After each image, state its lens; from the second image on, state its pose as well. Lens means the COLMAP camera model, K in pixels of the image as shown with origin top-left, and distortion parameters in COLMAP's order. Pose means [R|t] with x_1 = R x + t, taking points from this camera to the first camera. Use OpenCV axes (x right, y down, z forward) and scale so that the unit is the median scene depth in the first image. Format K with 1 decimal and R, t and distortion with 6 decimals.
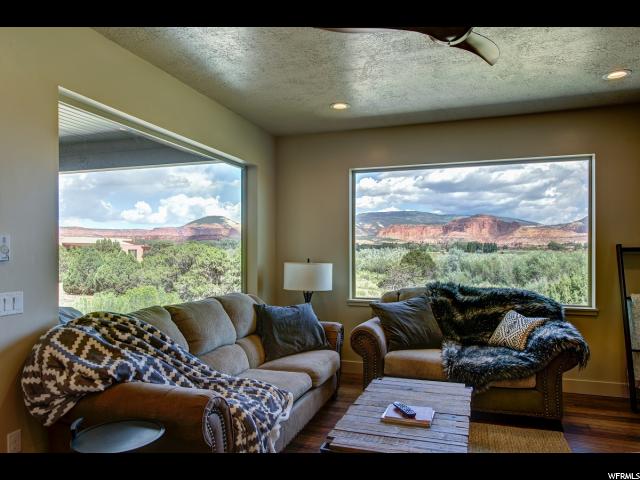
lens RADIAL K [[445.1, 0, 320.6], [0, 445.1, 254.1], [0, 0, 1]] dist [0.002238, -0.001851]
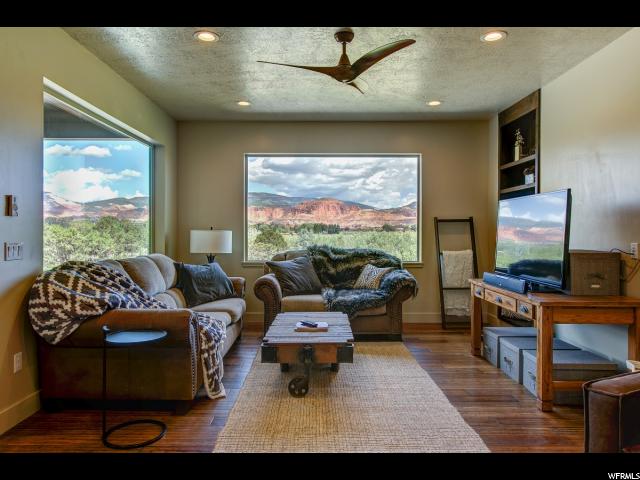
lens RADIAL K [[440.4, 0, 320.0], [0, 440.4, 240.0], [0, 0, 1]] dist [-0.000206, -0.000631]
pose [[0.945701, -0.003153, 0.325024, -0.165816], [-0.000685, 0.999931, 0.011694, 0.037770], [-0.325039, -0.011281, 0.945633, -0.254788]]
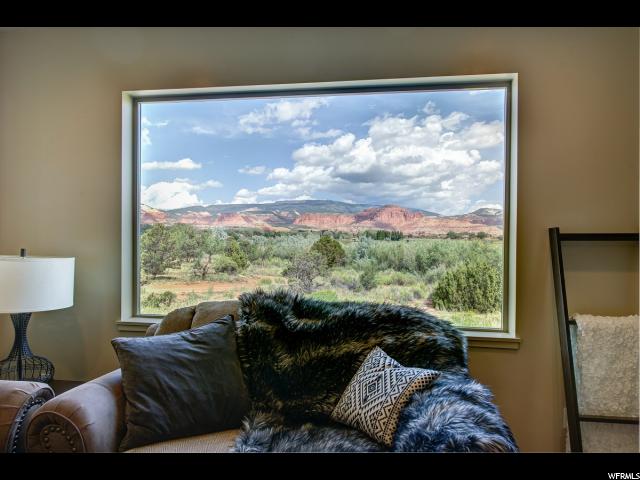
lens RADIAL K [[440.4, 0, 320.0], [0, 440.4, 240.0], [0, 0, 1]] dist [-0.000206, -0.000631]
pose [[0.981620, 0.008978, 0.190634, 0.271943], [-0.008561, 0.999959, -0.003012, -0.001887], [-0.190653, 0.001324, 0.981657, 0.516837]]
